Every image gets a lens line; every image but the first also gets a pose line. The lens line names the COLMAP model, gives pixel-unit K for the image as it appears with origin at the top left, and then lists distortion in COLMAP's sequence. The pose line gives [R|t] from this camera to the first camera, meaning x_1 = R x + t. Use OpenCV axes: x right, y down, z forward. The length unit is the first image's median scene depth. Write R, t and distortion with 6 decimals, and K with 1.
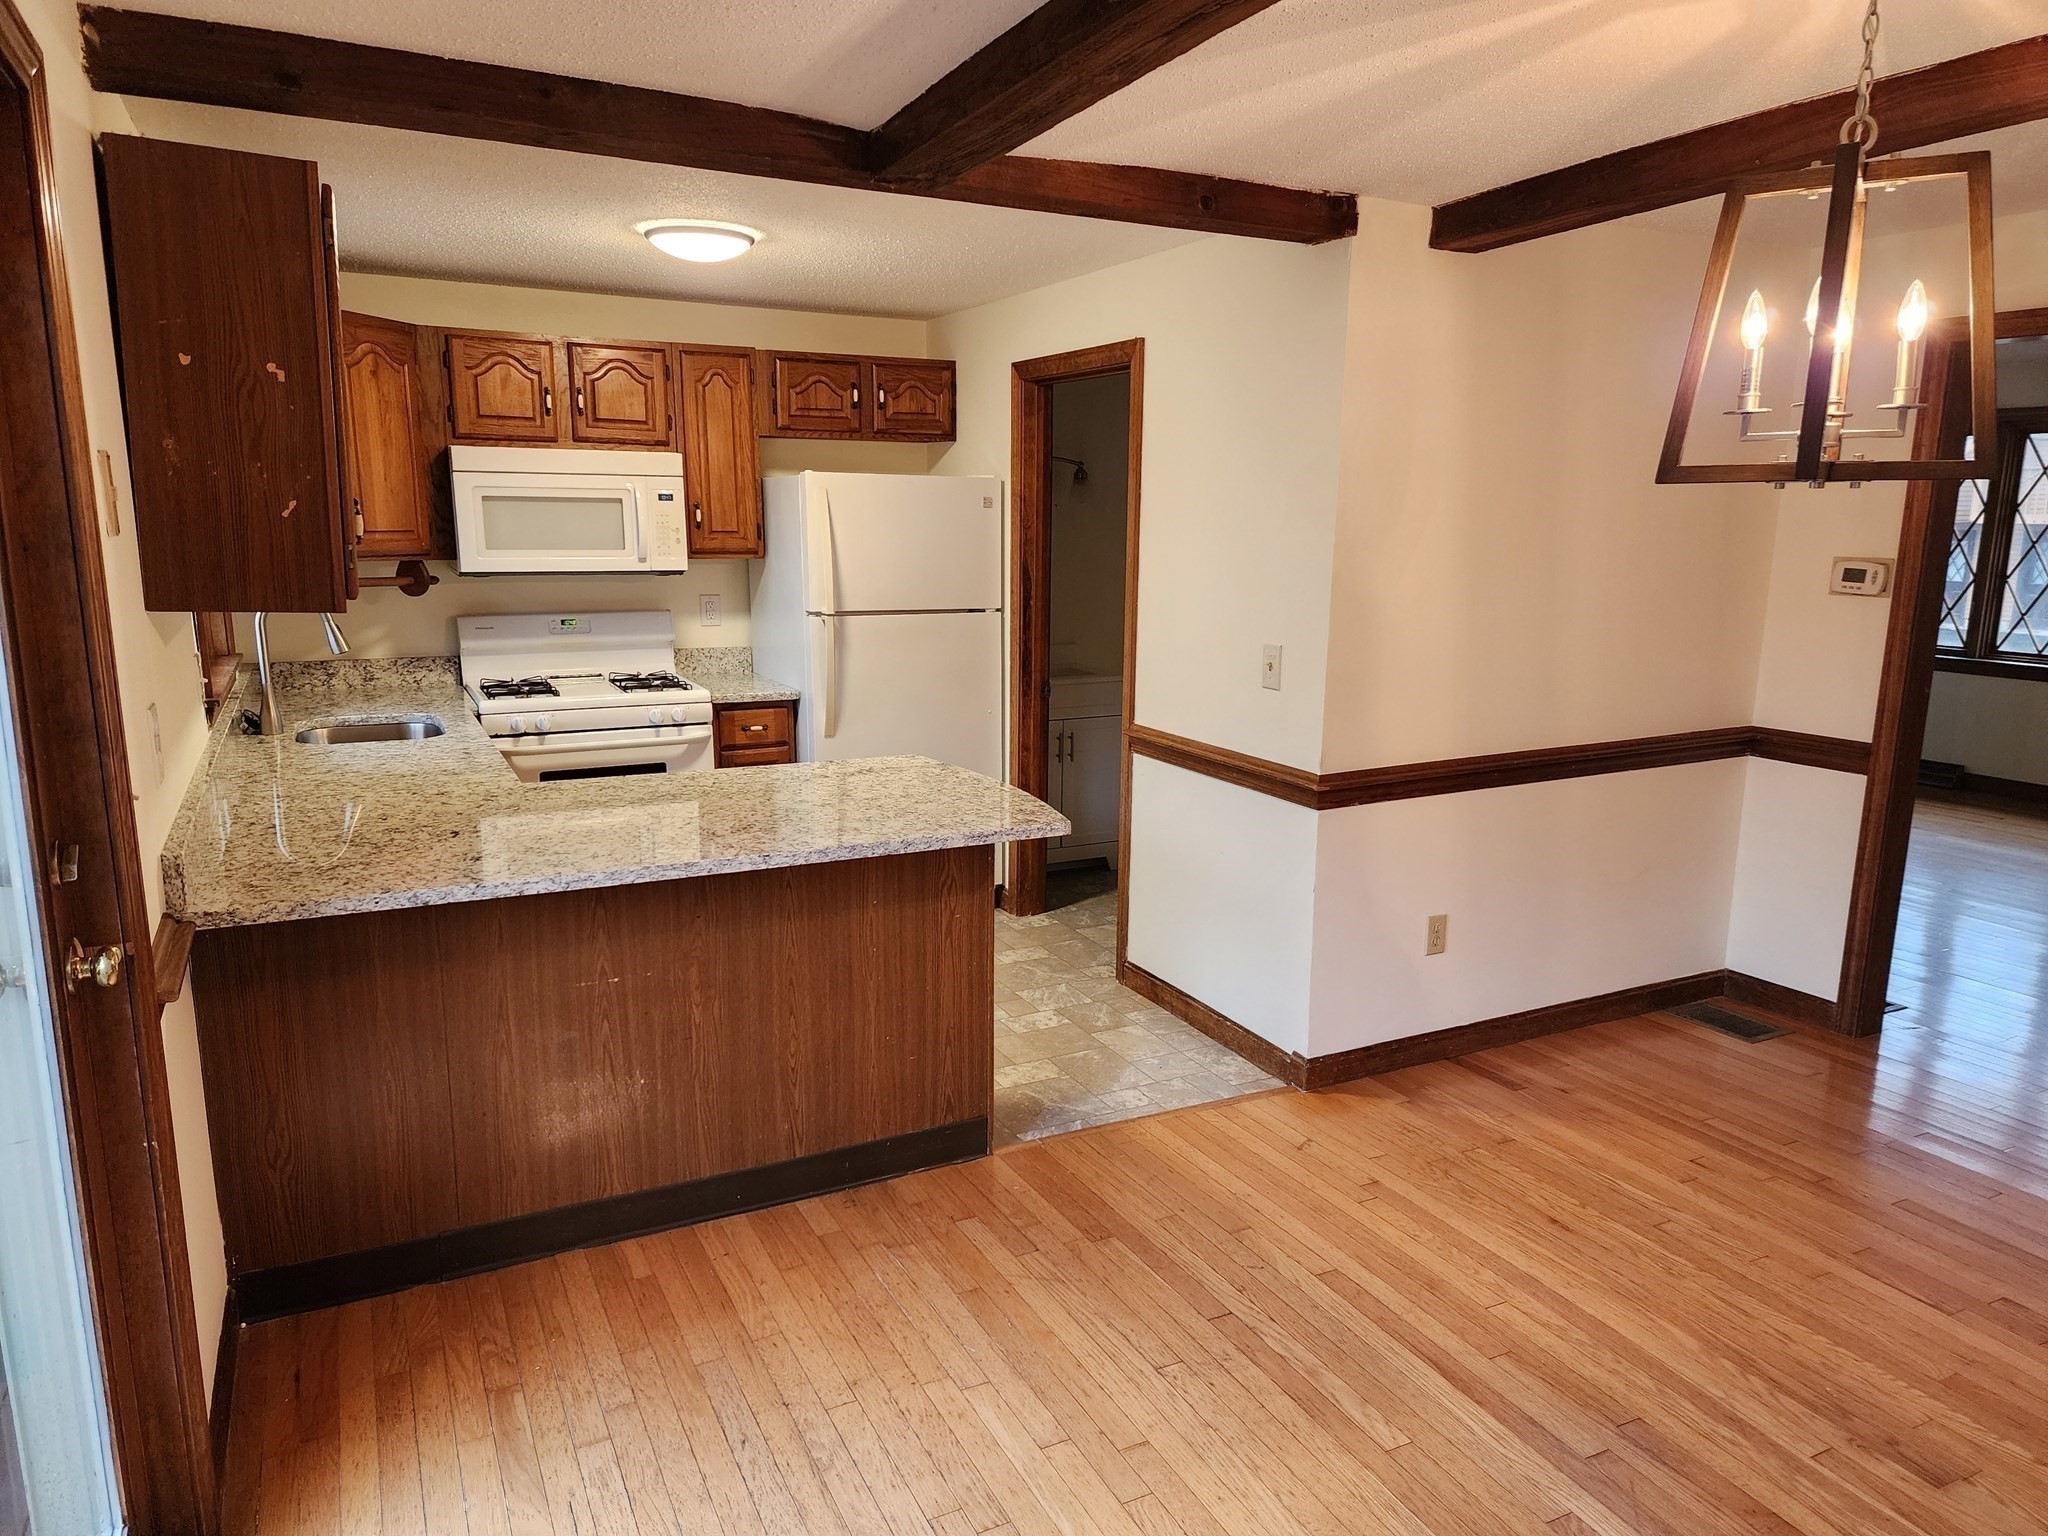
lens RADIAL K [[1365.1, 0, 1026.4], [0, 1365.1, 773.5], [0, 0, 1]] dist [0.102354, -0.085086]
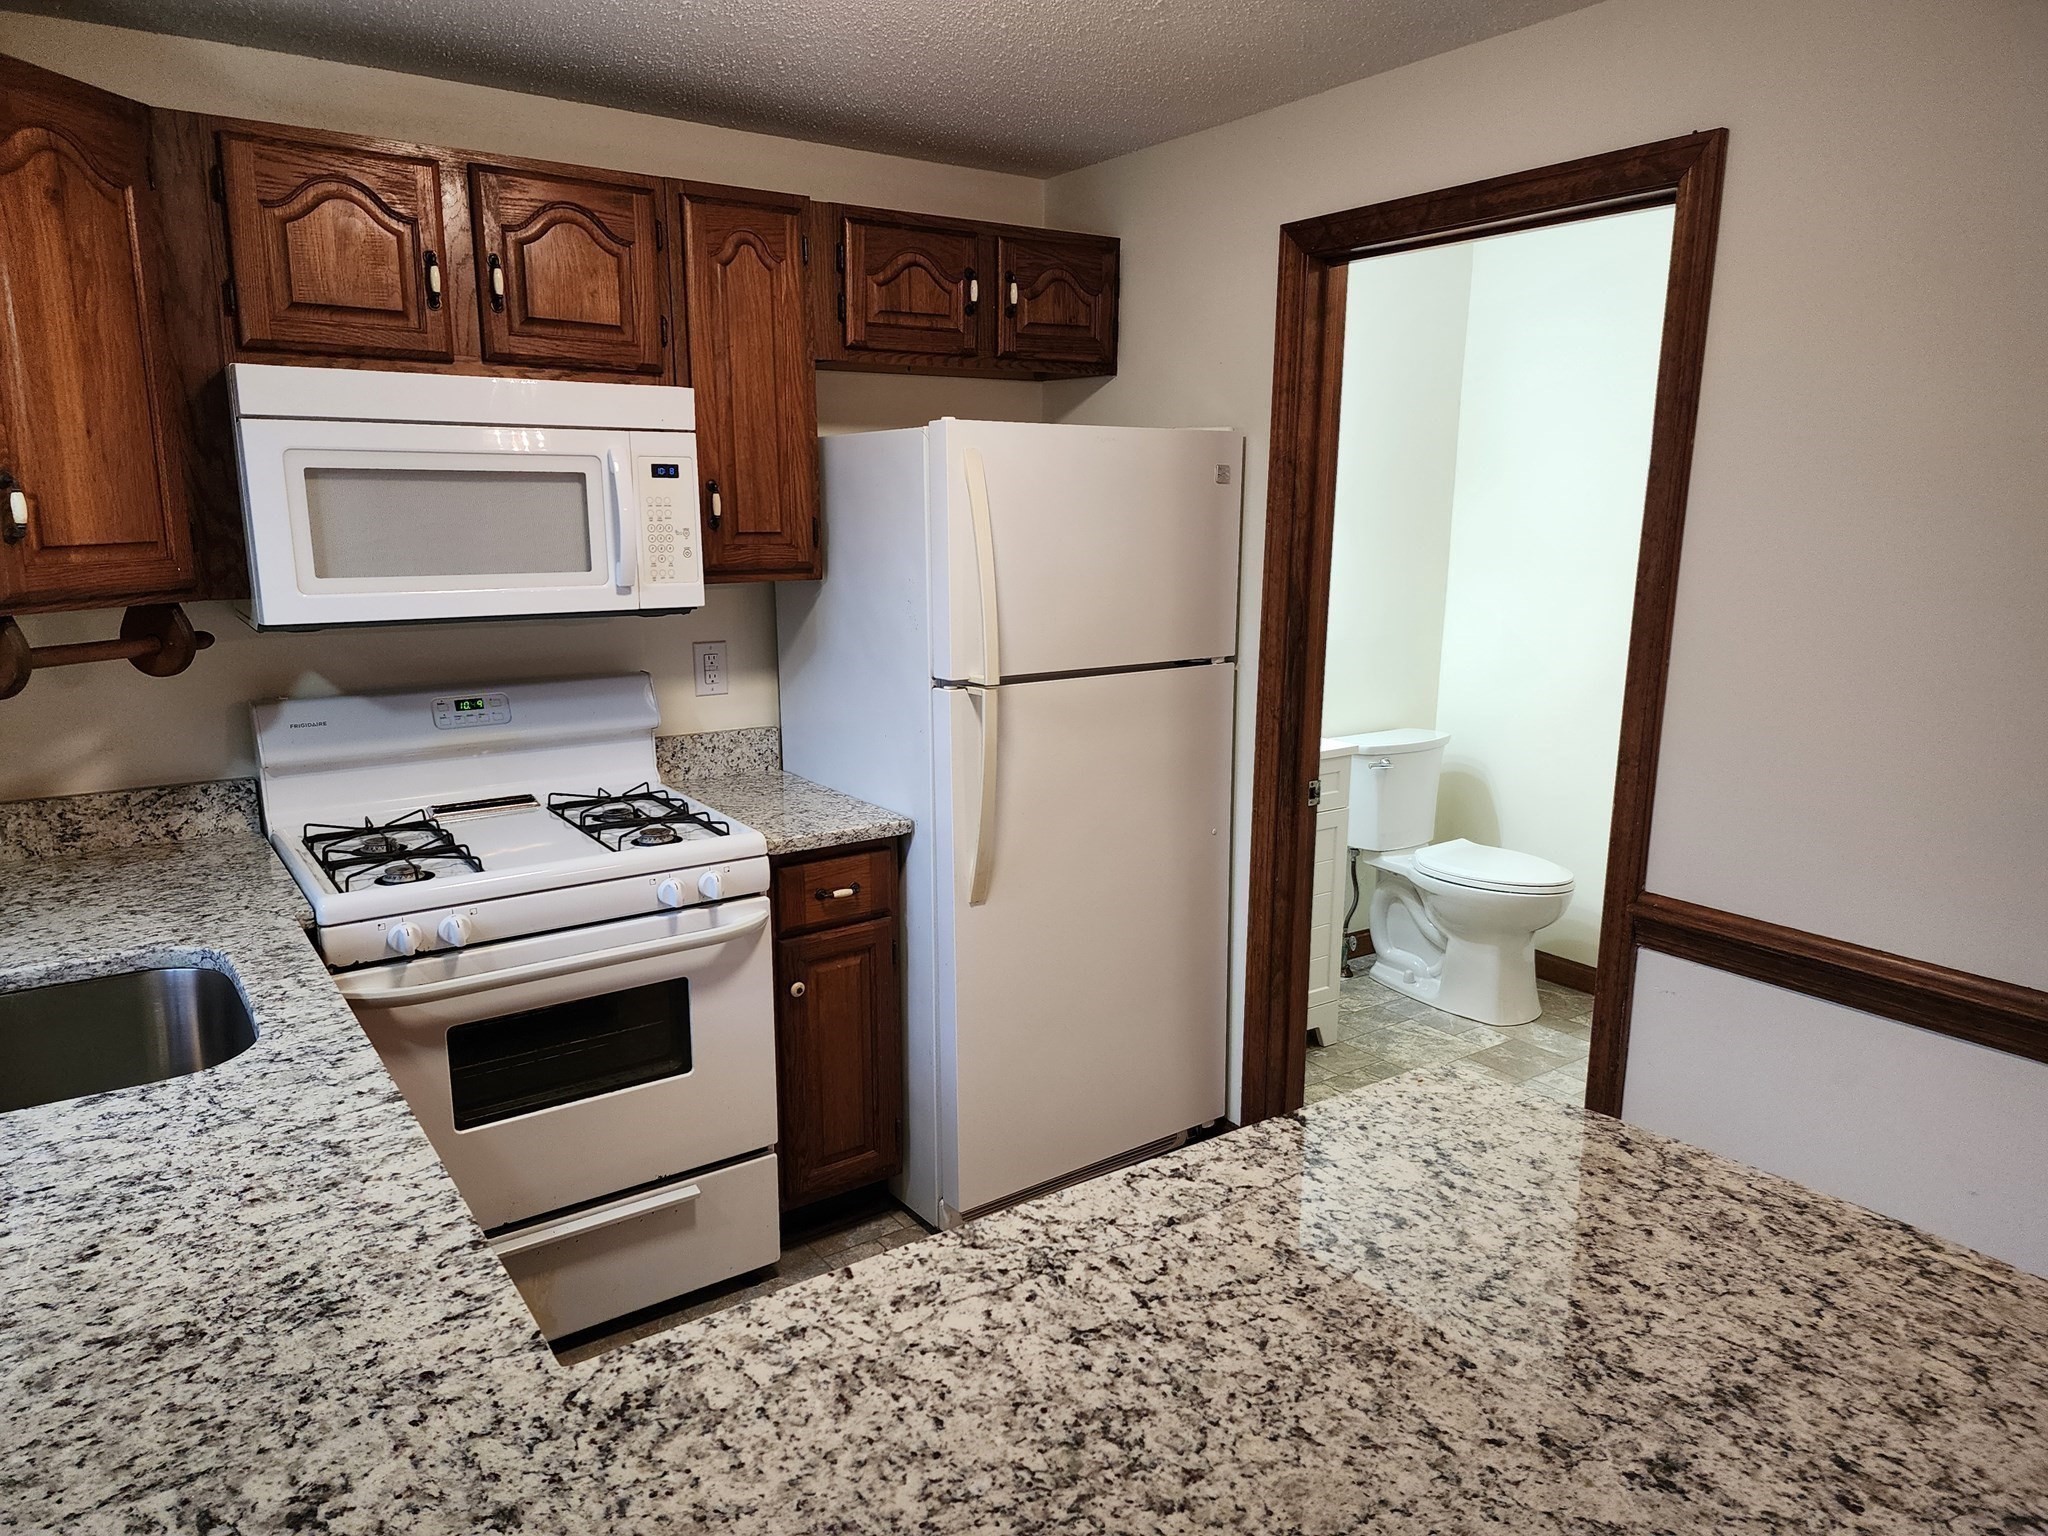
lens RADIAL K [[1354.4, 0, 1008.1], [0, 1354.4, 768.6], [0, 0, 1]] dist [0.083653, -0.080159]
pose [[0.989919, -0.033957, 0.137505, -0.209722], [0.032590, 0.999395, 0.012182, -0.089199], [-0.137836, -0.007578, 0.990426, 0.468068]]
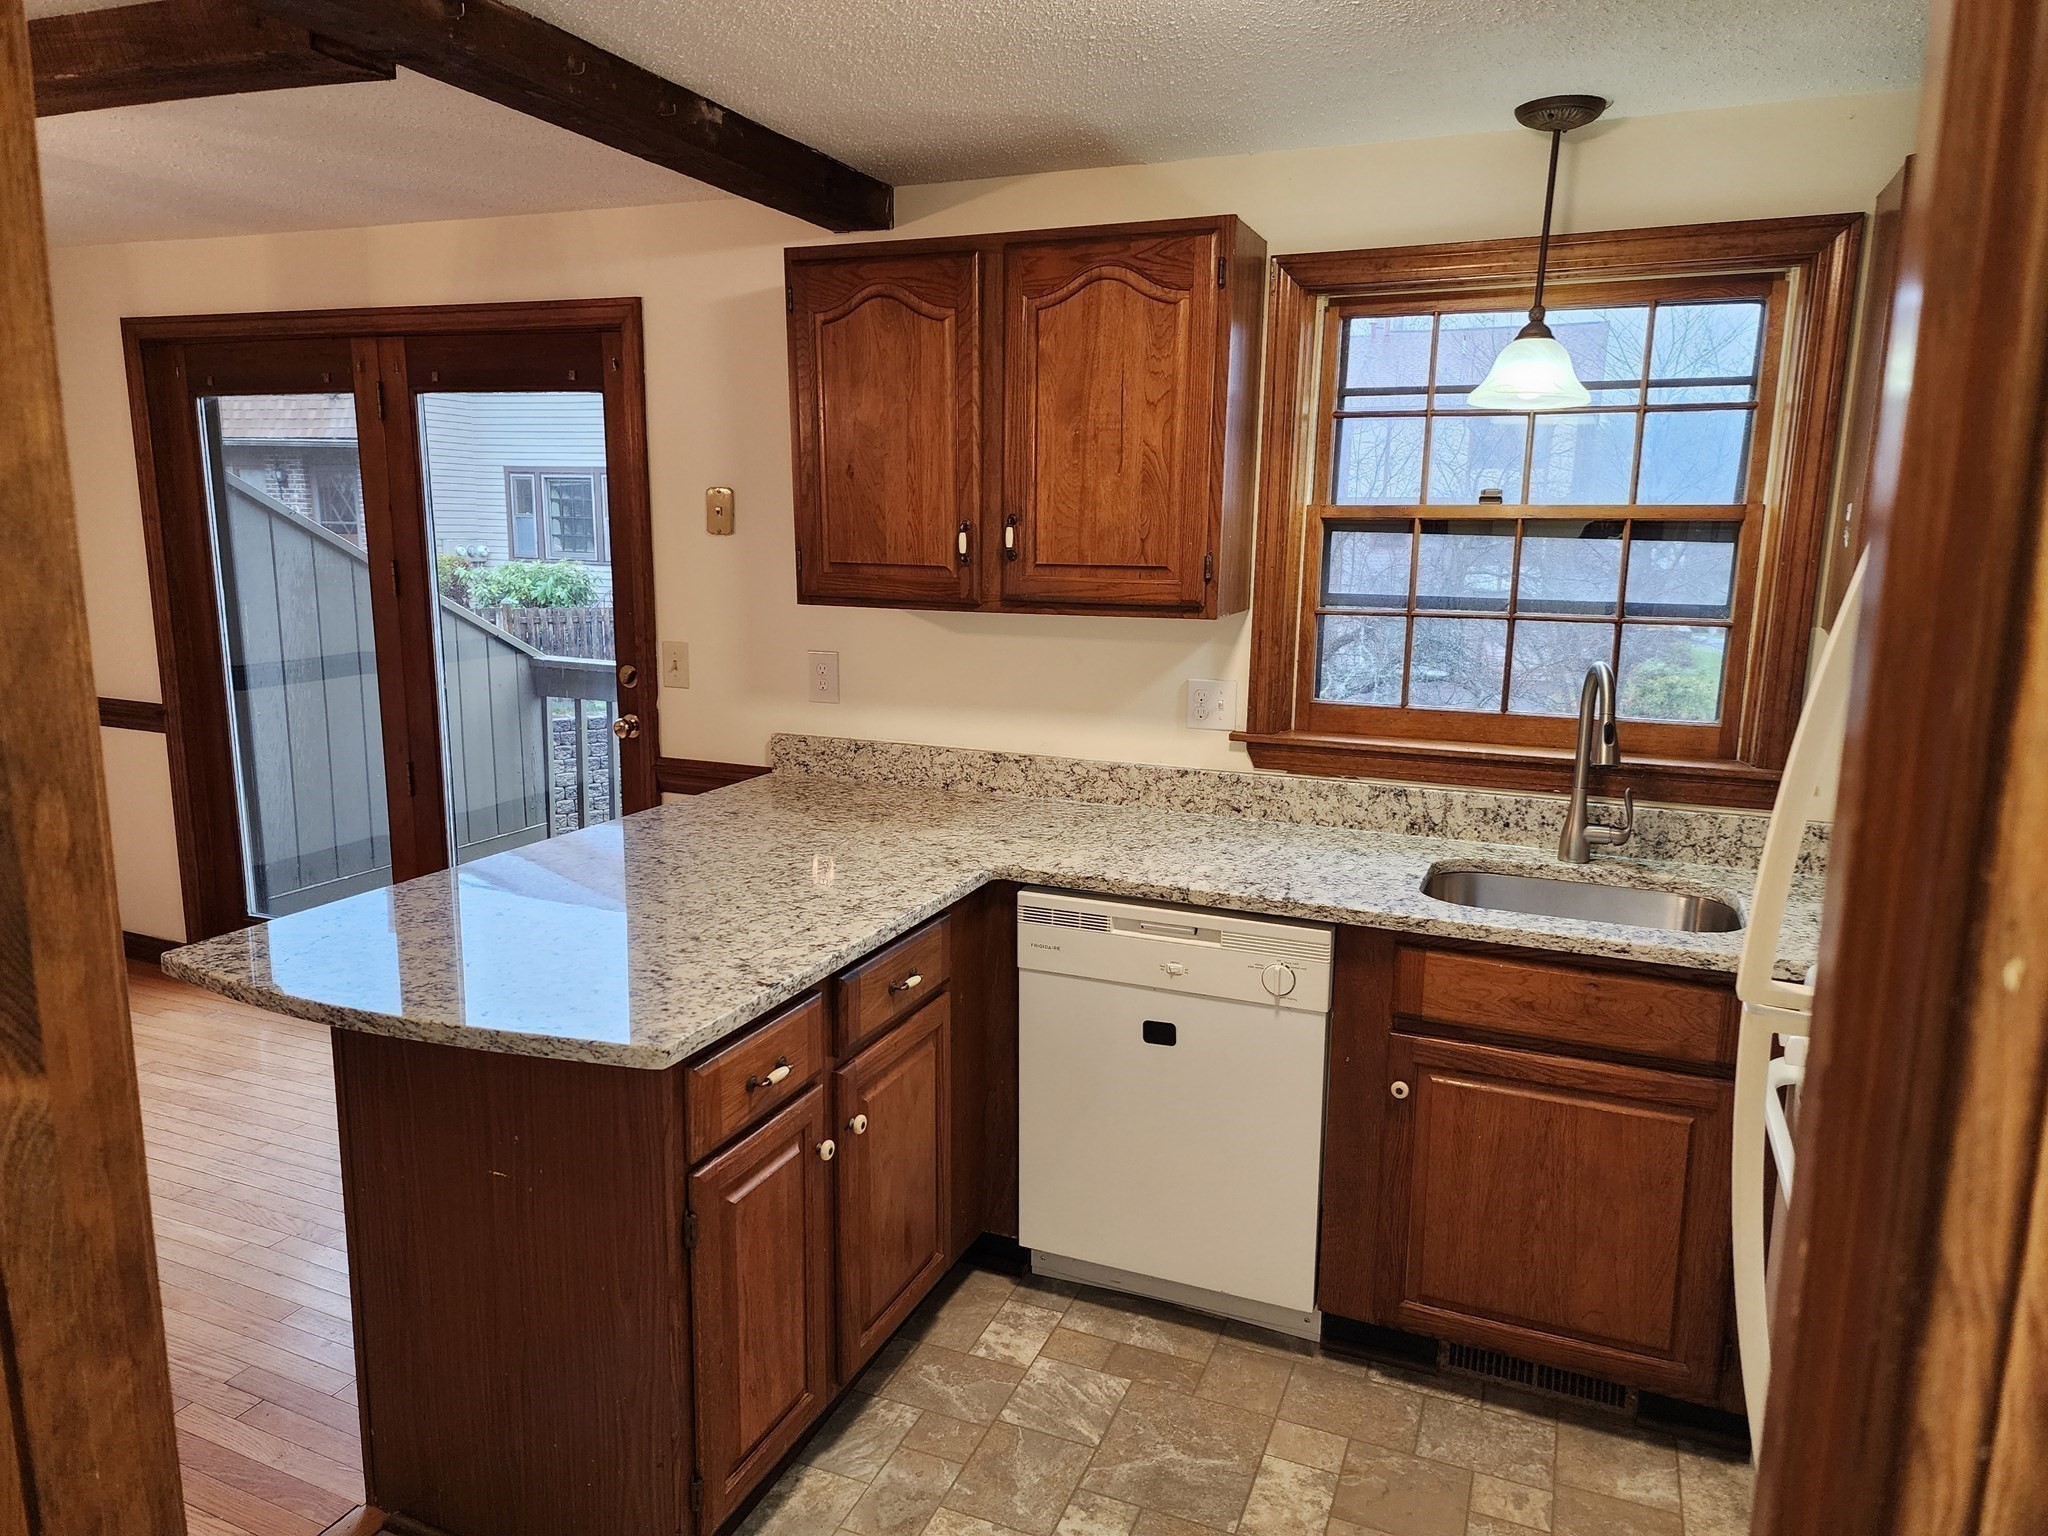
lens RADIAL K [[1354.4, 0, 1008.1], [0, 1354.4, 768.6], [0, 0, 1]] dist [0.083653, -0.080159]
pose [[-0.762163, 0.098091, -0.639911, 0.086518], [-0.144268, 0.937863, 0.315594, -0.203214], [0.631105, 0.332853, -0.700653, 1.058142]]
